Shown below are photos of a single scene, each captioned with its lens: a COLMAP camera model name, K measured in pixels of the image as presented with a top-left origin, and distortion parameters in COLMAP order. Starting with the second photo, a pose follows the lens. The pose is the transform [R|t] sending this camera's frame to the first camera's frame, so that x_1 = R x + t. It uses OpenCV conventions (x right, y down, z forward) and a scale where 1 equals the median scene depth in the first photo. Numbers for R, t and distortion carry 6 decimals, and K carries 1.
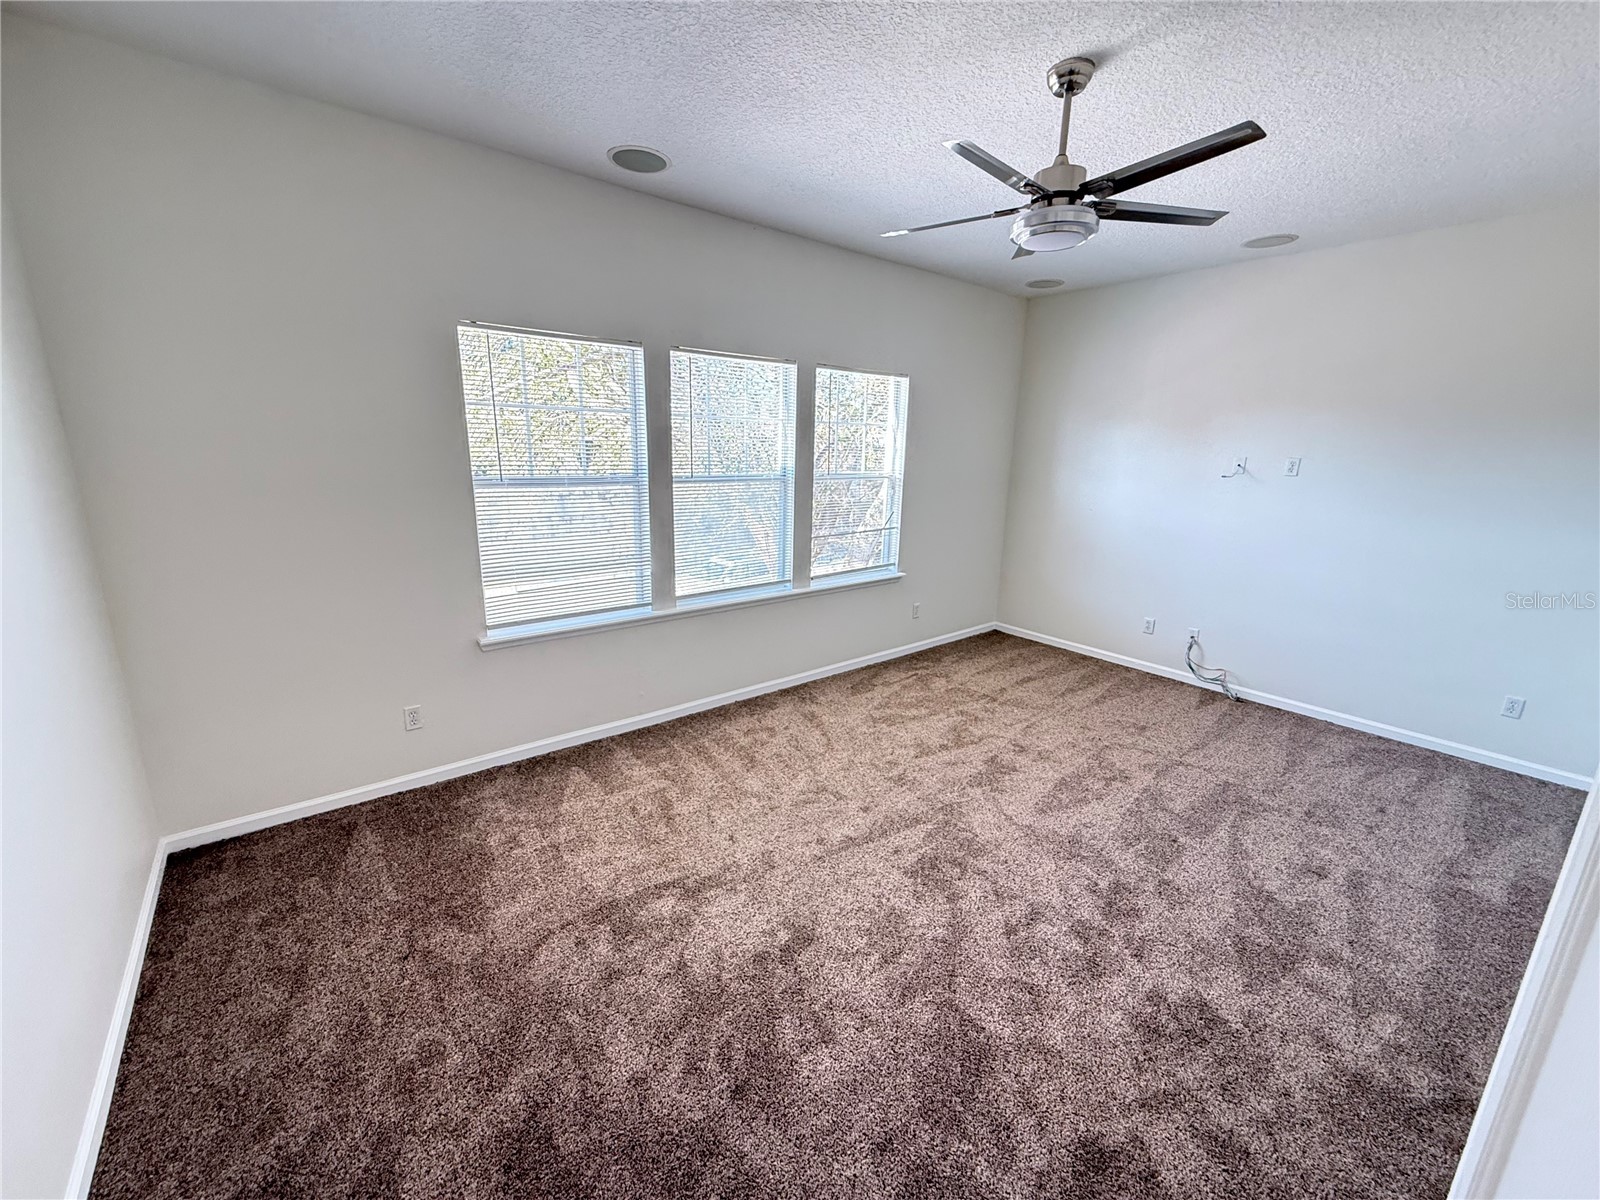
lens RADIAL K [[636.2, 0, 794.9], [0, 636.2, 598.6], [0, 0, 1]] dist [0.000849, 0.000002]
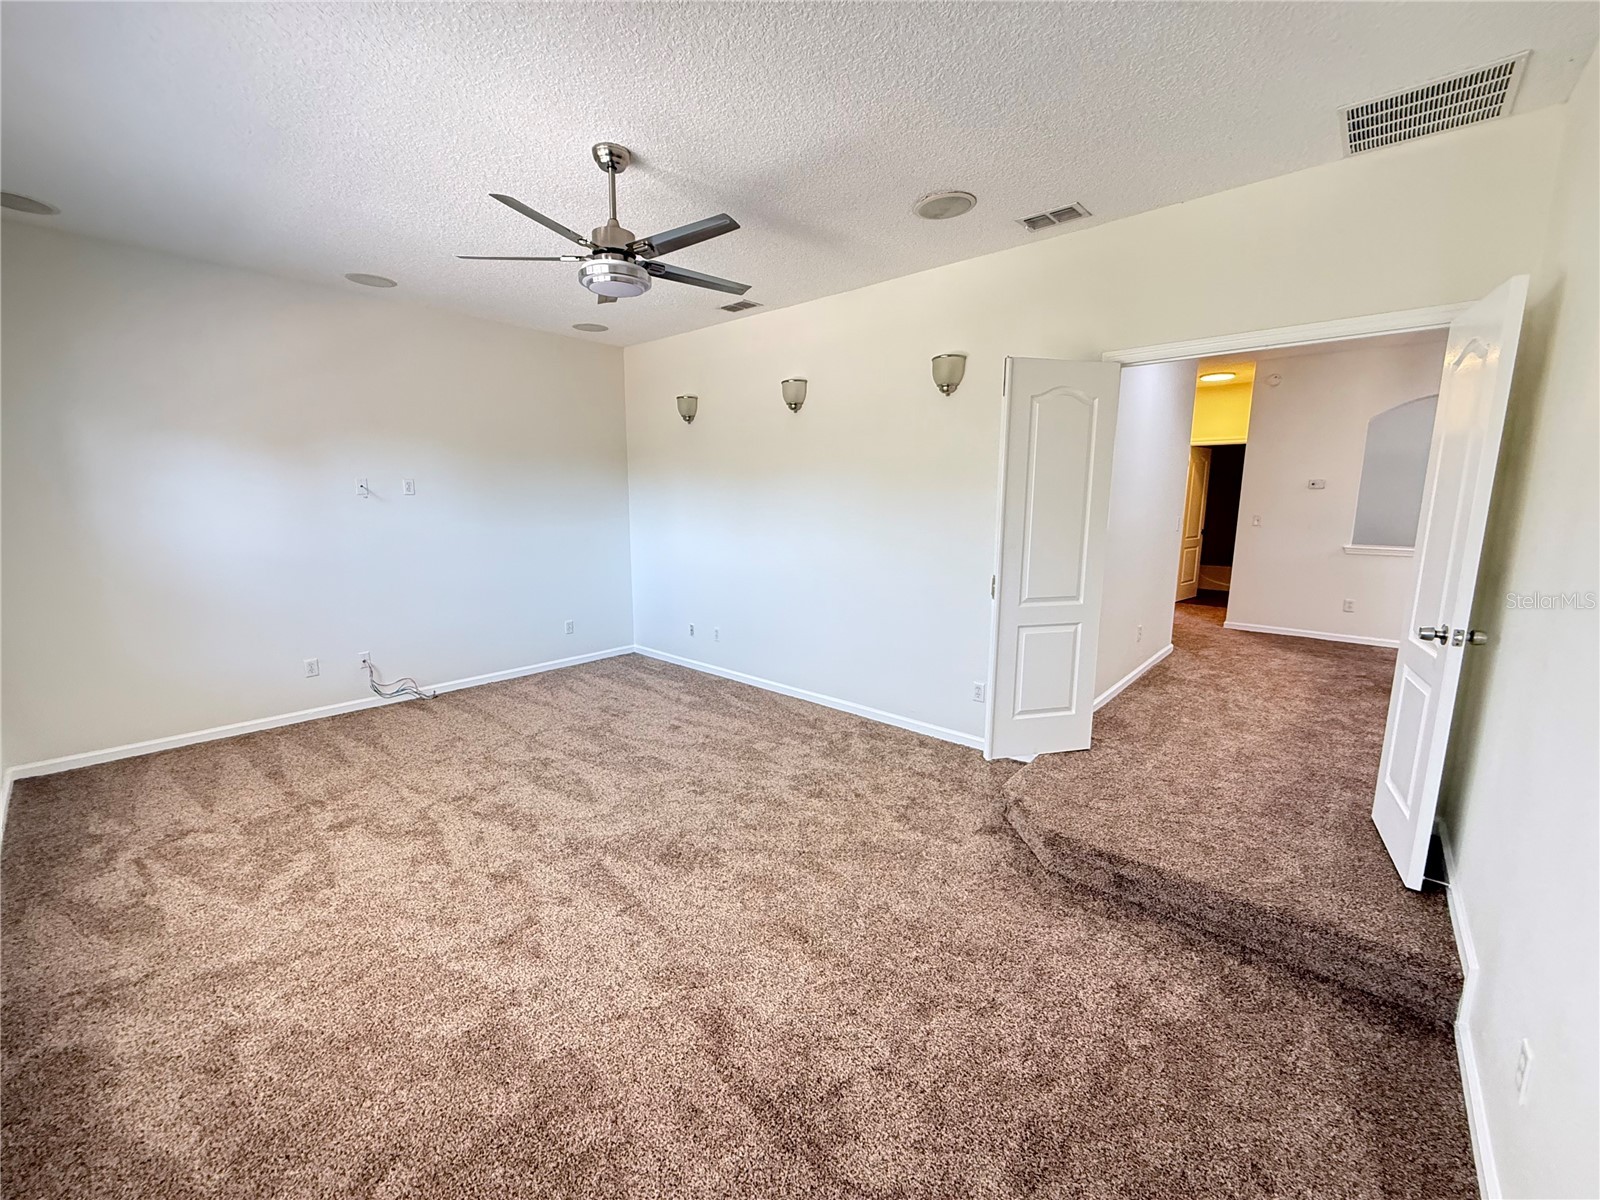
lens RADIAL K [[636.2, 0, 794.9], [0, 636.2, 598.6], [0, 0, 1]] dist [0.000849, 0.000002]
pose [[-0.165351, -0.178635, 0.969922, -0.478178], [0.227452, 0.950040, 0.213749, -0.102849], [-0.959648, 0.255954, -0.116459, 0.522065]]
